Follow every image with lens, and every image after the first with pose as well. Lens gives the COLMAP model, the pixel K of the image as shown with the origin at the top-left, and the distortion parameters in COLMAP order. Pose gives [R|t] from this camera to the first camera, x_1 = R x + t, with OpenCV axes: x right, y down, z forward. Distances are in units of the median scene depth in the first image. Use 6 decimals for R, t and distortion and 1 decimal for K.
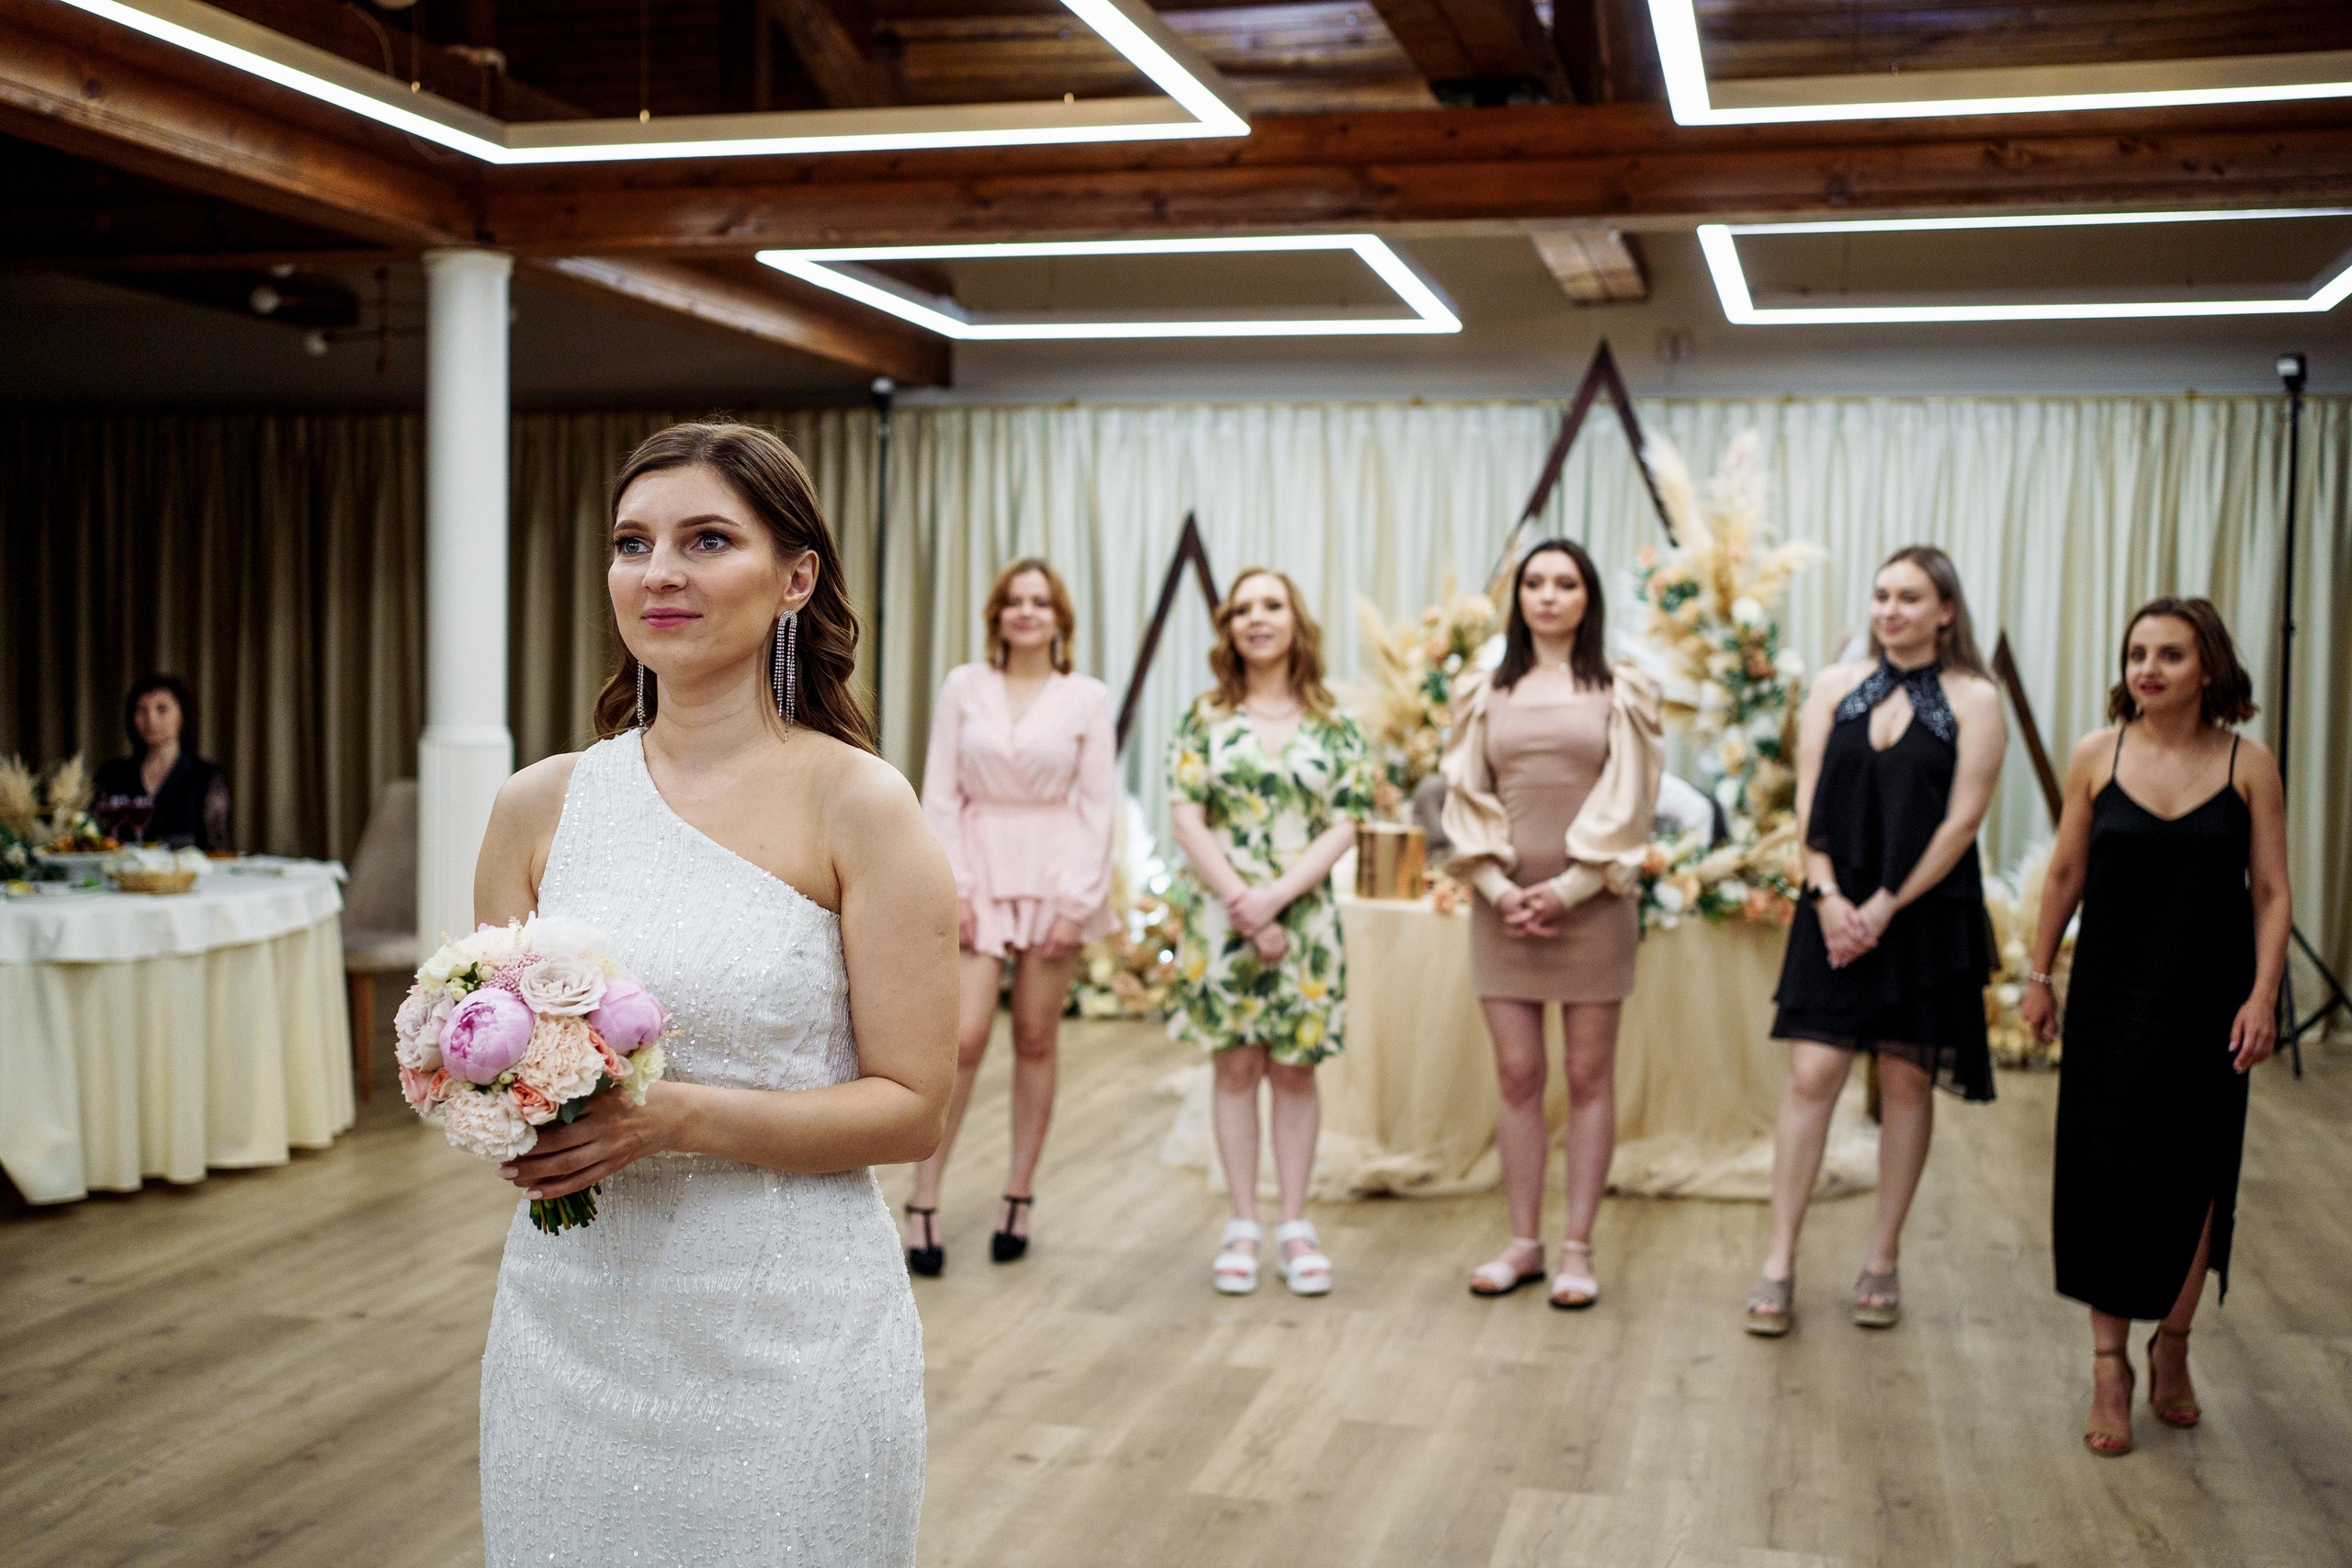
lens RADIAL K [[2382.8, 0, 1176.0], [0, 2382.8, 784.0], [0, 0, 1]] dist [-0.011072, 0.221803]
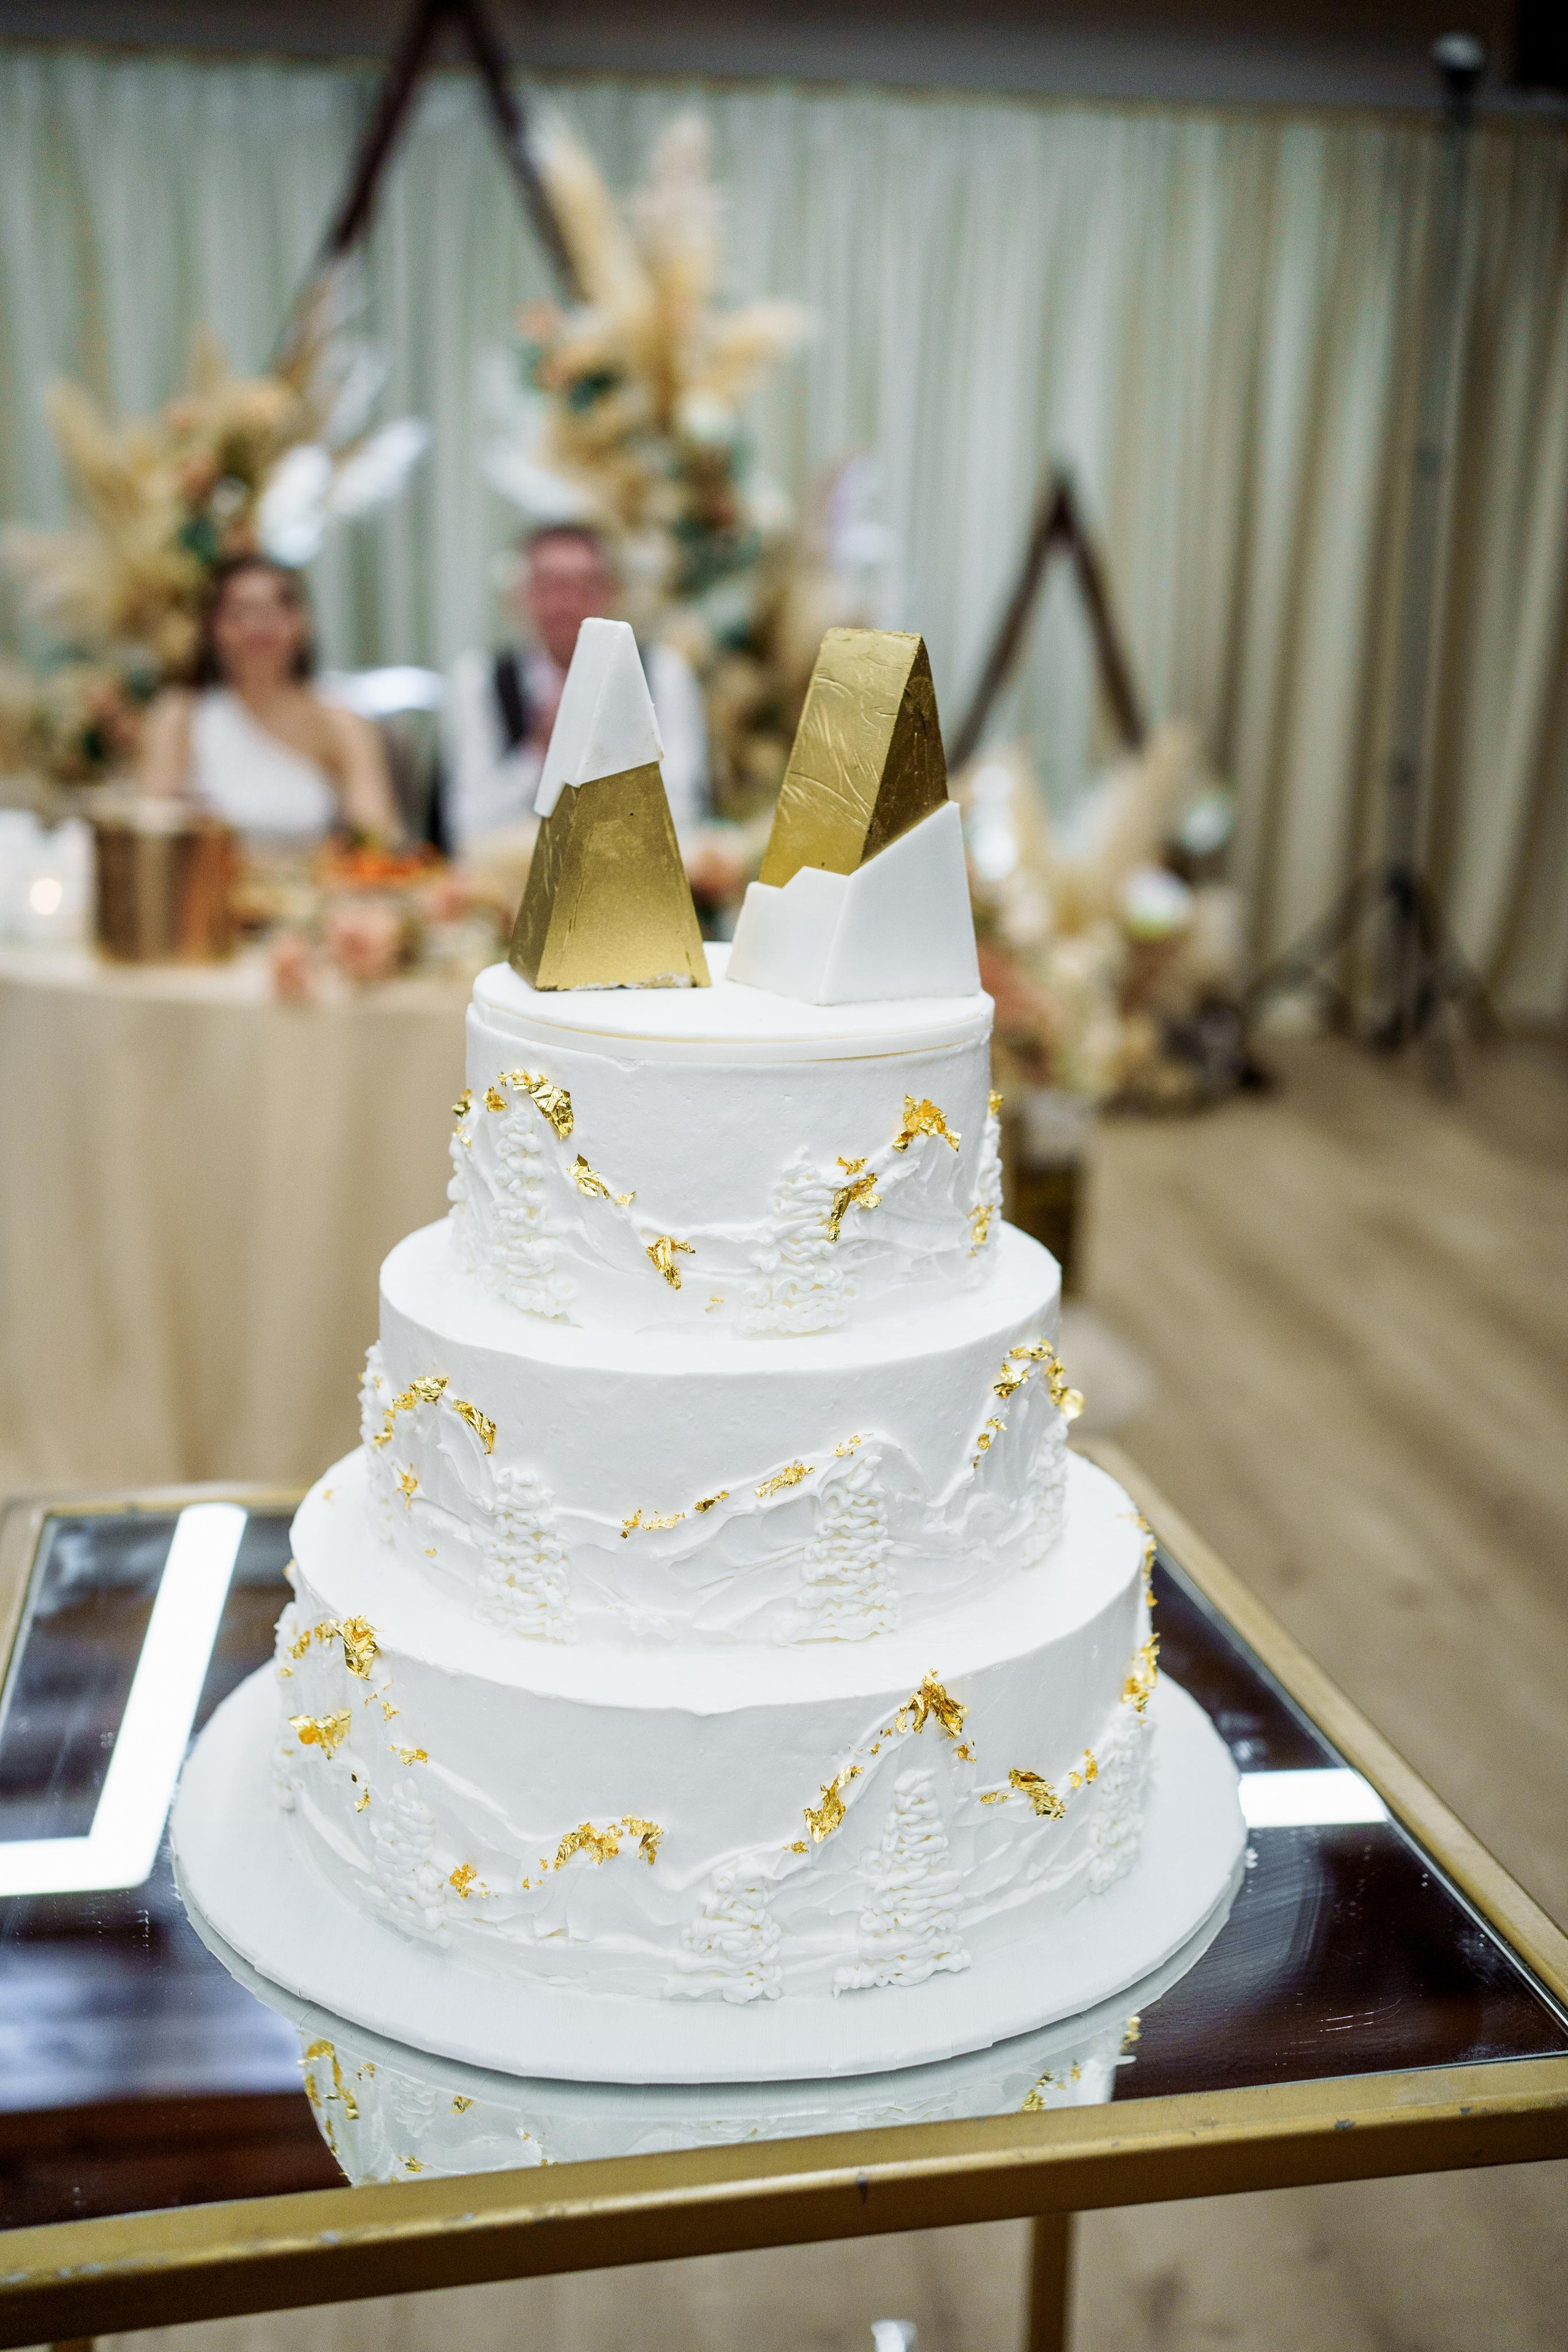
lens RADIAL K [[2383.1, 0, 784.0], [0, 2383.1, 1176.0], [0, 0, 1]] dist [-0.011072, 0.221803]
pose [[0.936294, -0.073830, 0.343370, 0.028892], [0.004303, 0.979994, 0.198981, -0.001608], [-0.351191, -0.184827, 0.917880, 0.377338]]
